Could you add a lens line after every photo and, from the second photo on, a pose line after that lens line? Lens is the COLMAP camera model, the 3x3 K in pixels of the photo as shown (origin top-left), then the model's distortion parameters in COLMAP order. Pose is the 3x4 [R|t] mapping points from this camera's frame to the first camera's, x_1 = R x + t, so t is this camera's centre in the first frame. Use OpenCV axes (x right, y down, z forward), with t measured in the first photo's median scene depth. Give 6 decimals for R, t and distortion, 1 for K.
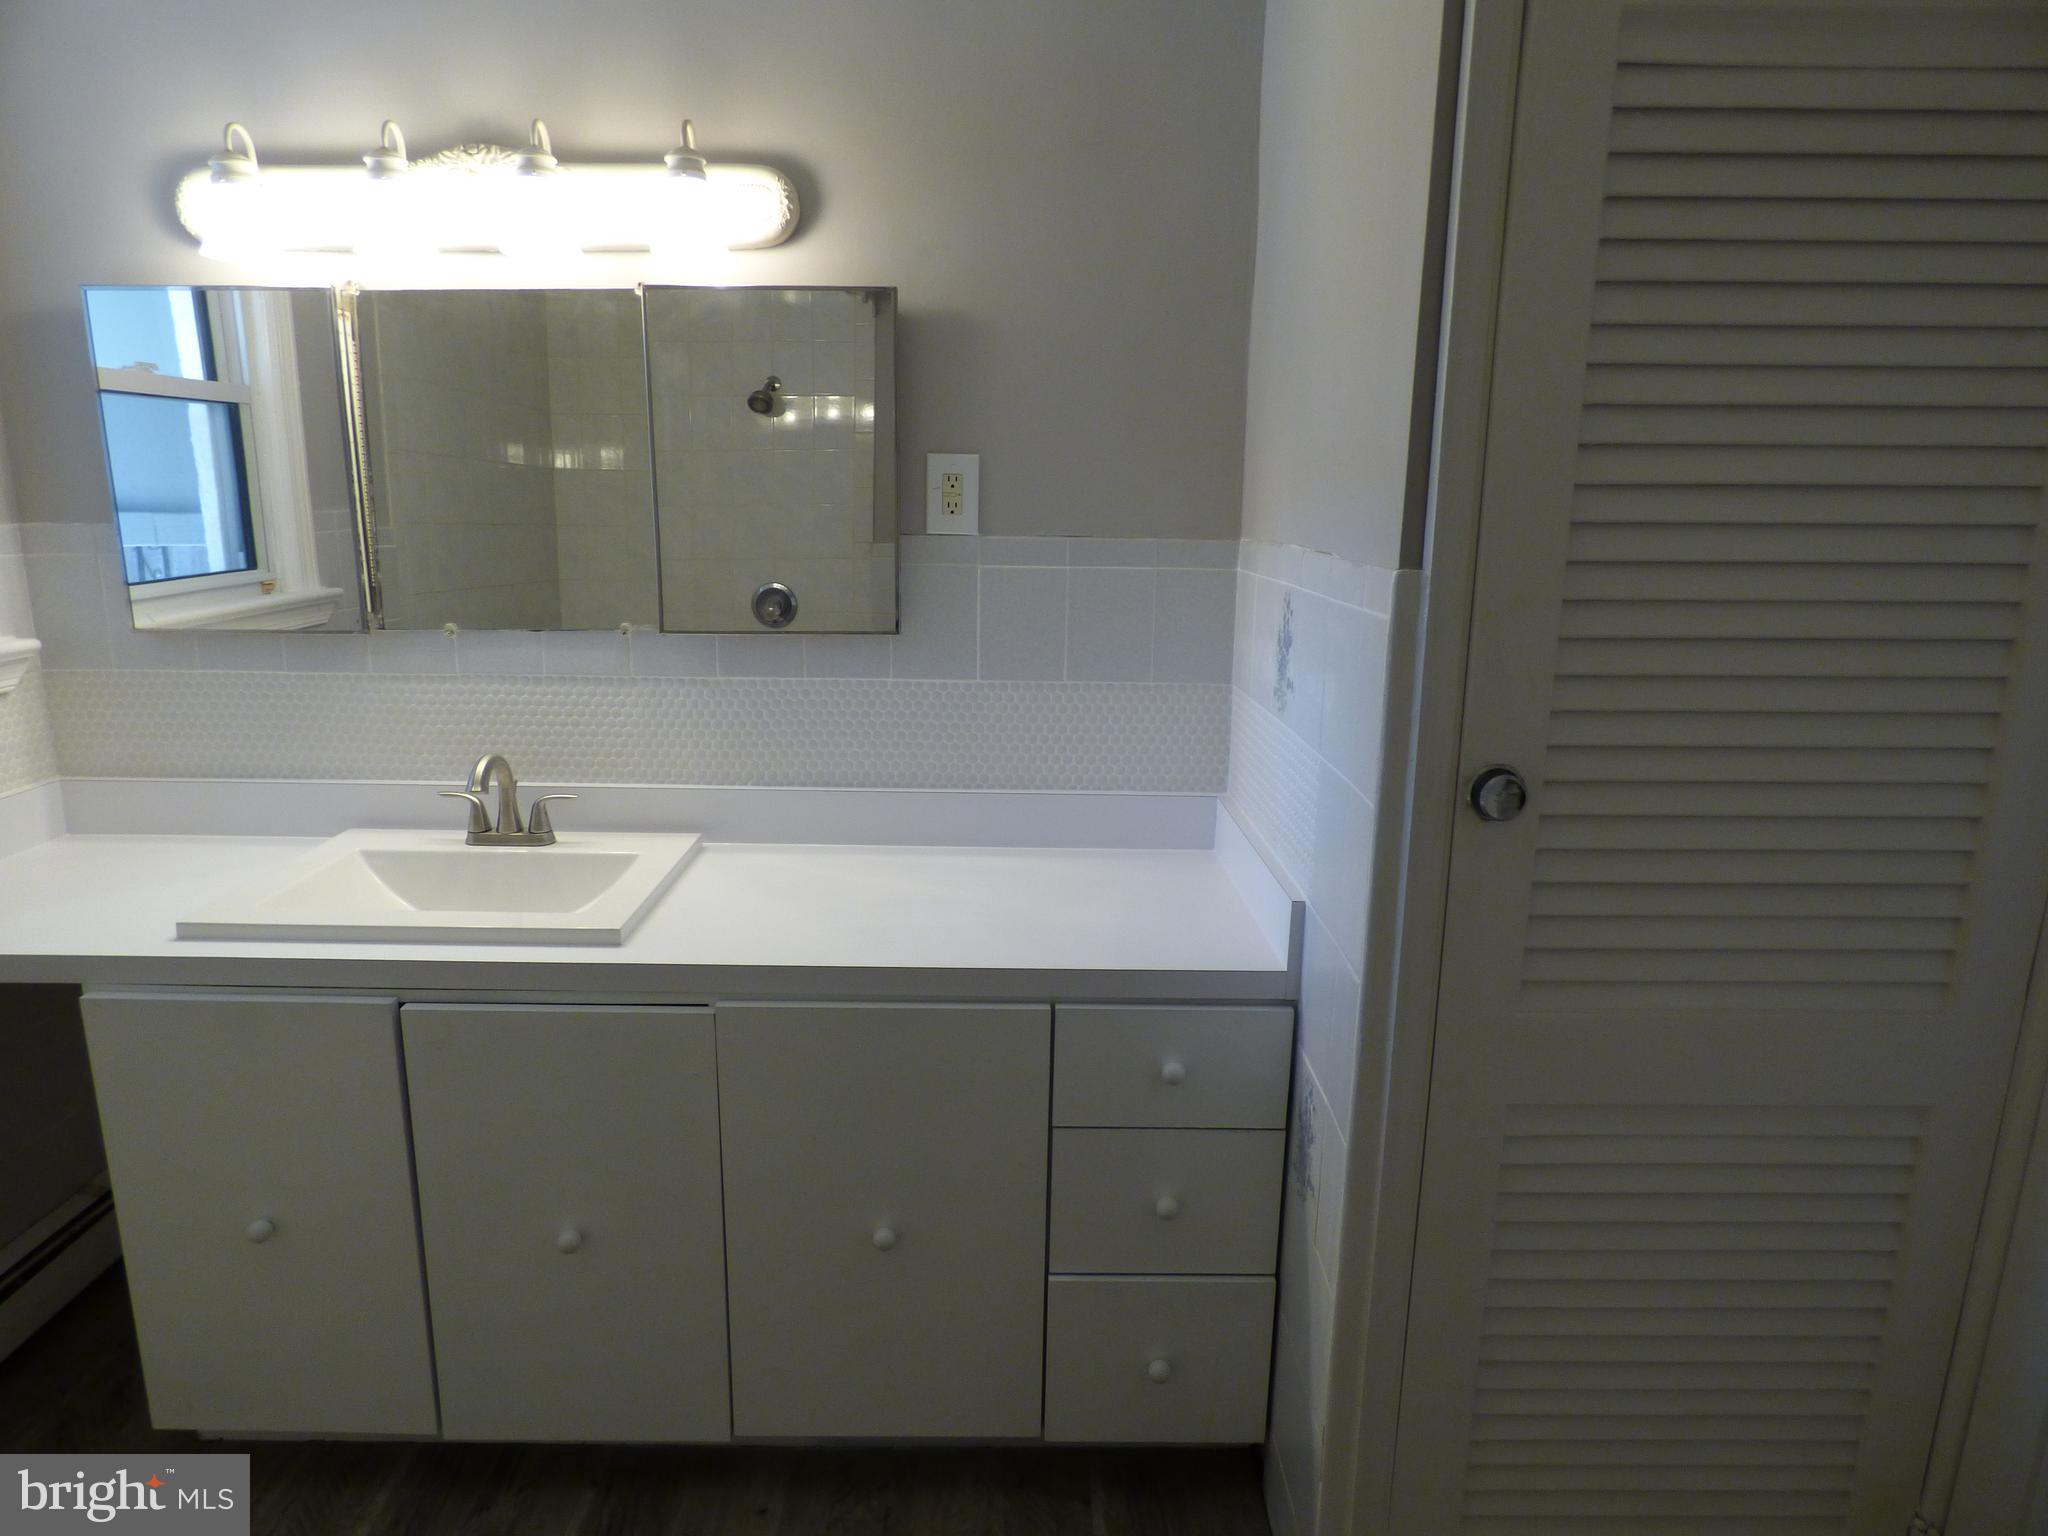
lens RADIAL K [[1266.7, 0, 1014.4], [0, 1266.7, 768.8], [0, 0, 1]] dist [-0.006732, 0.001257]
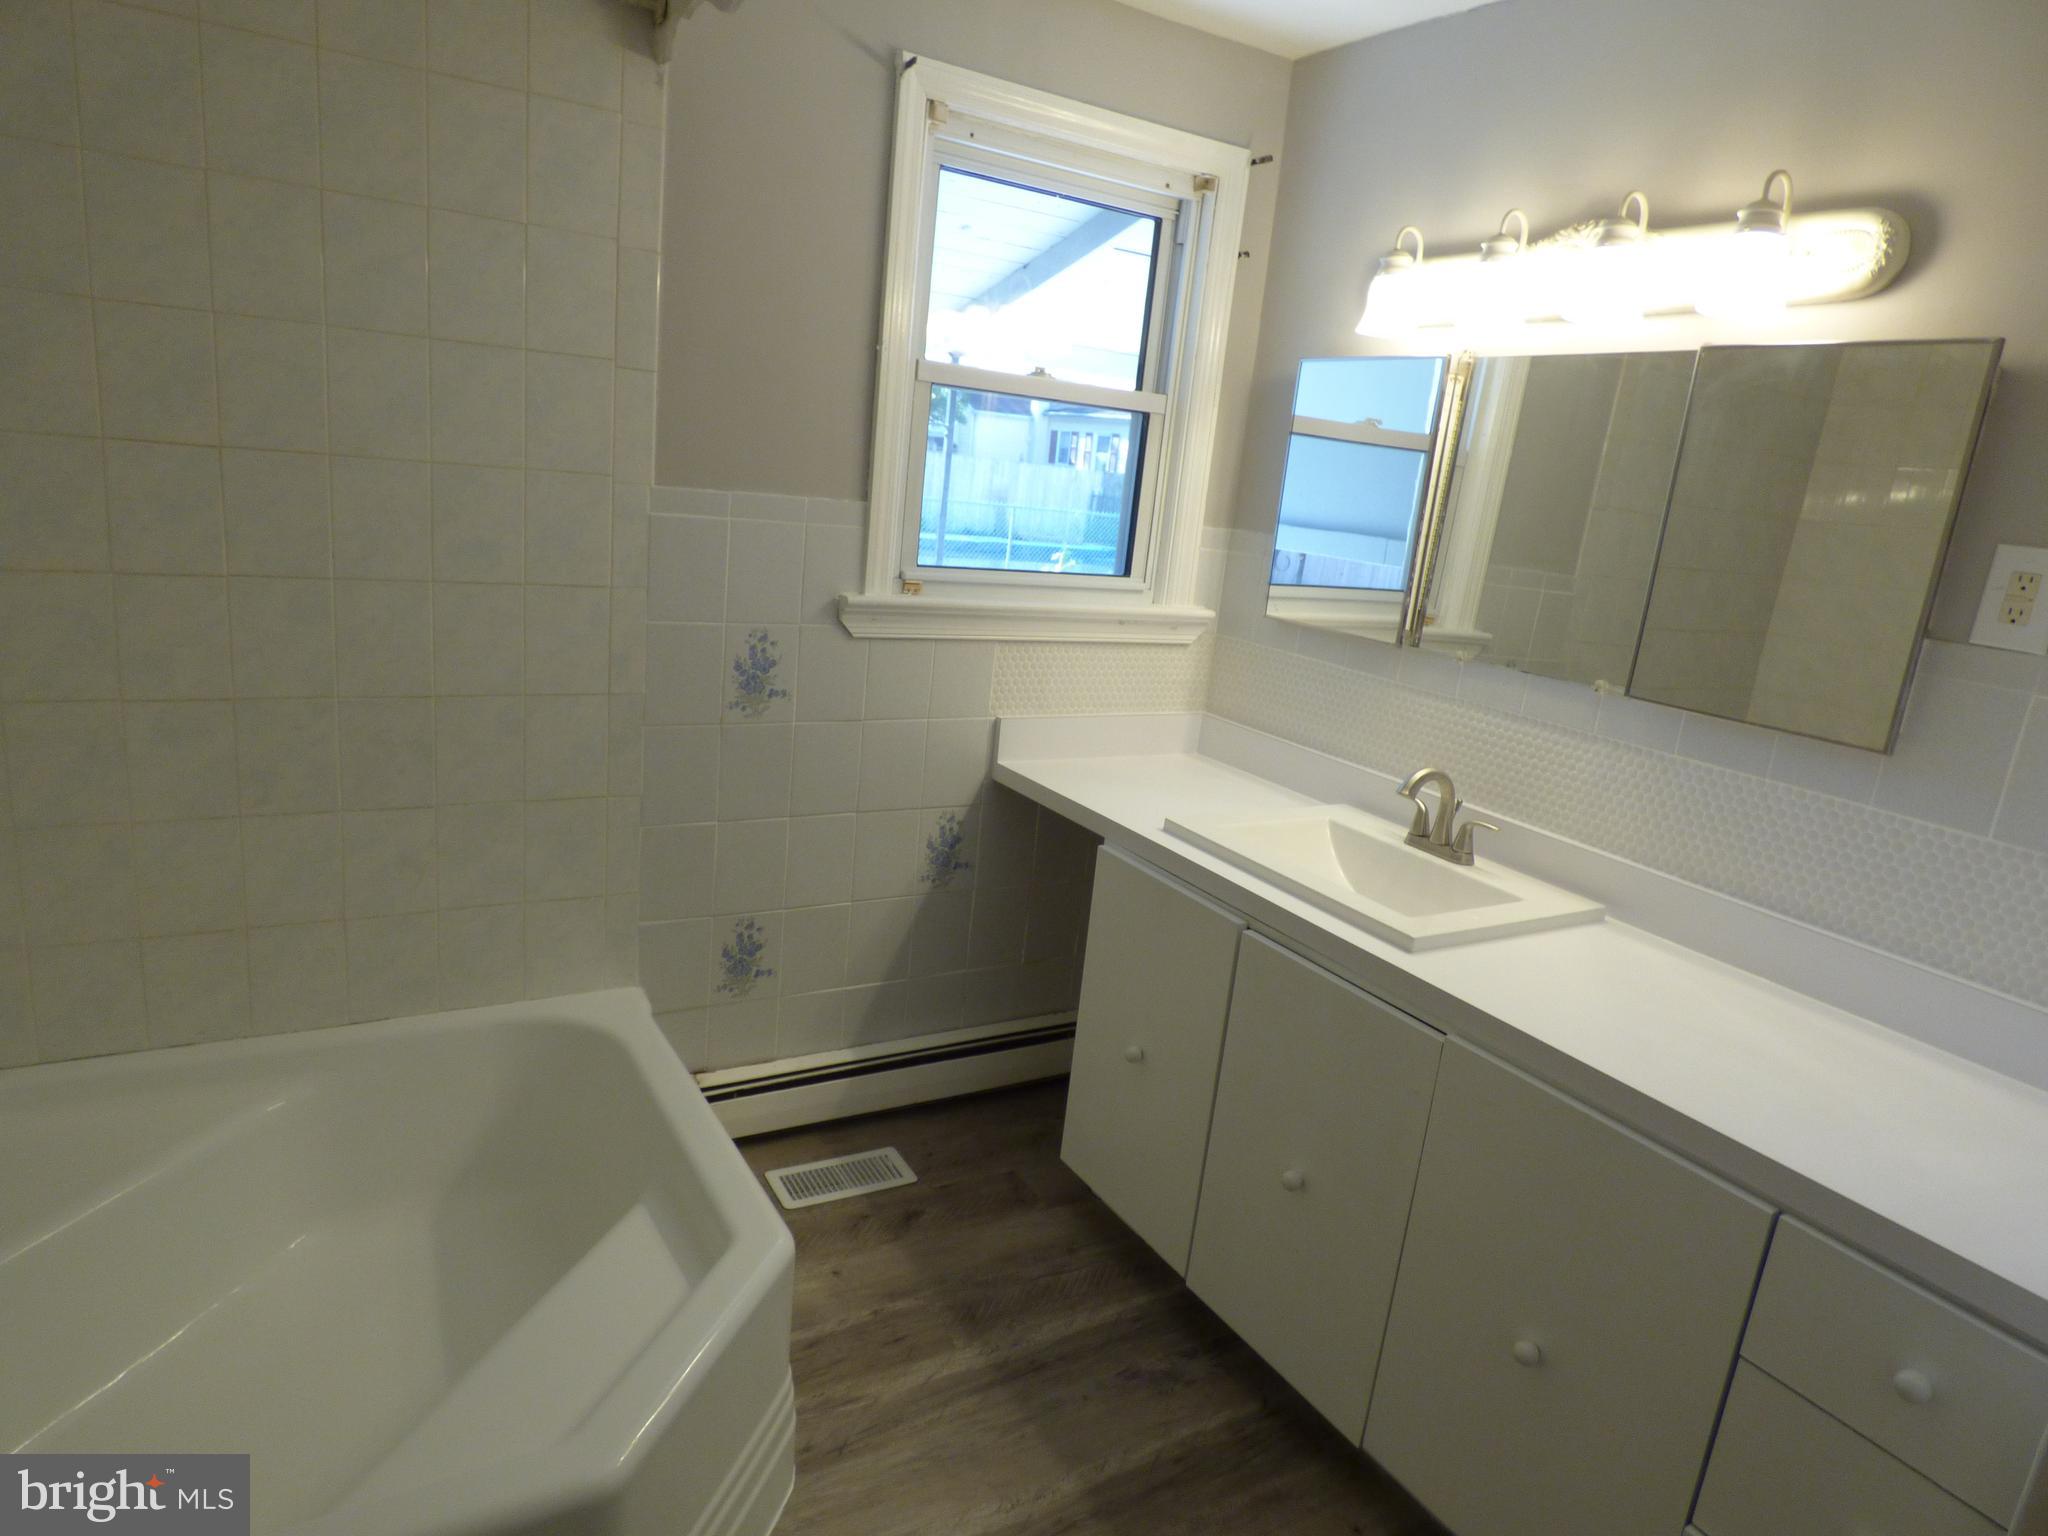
lens RADIAL K [[1255.9, 0, 1029.5], [0, 1255.9, 772.5], [0, 0, 1]] dist [-0.002108, 0.005044]
pose [[0.511776, 0.246629, -0.822958, 0.301760], [-0.286582, 0.952051, 0.107098, -0.023245], [0.809911, 0.181035, 0.557916, 0.094722]]
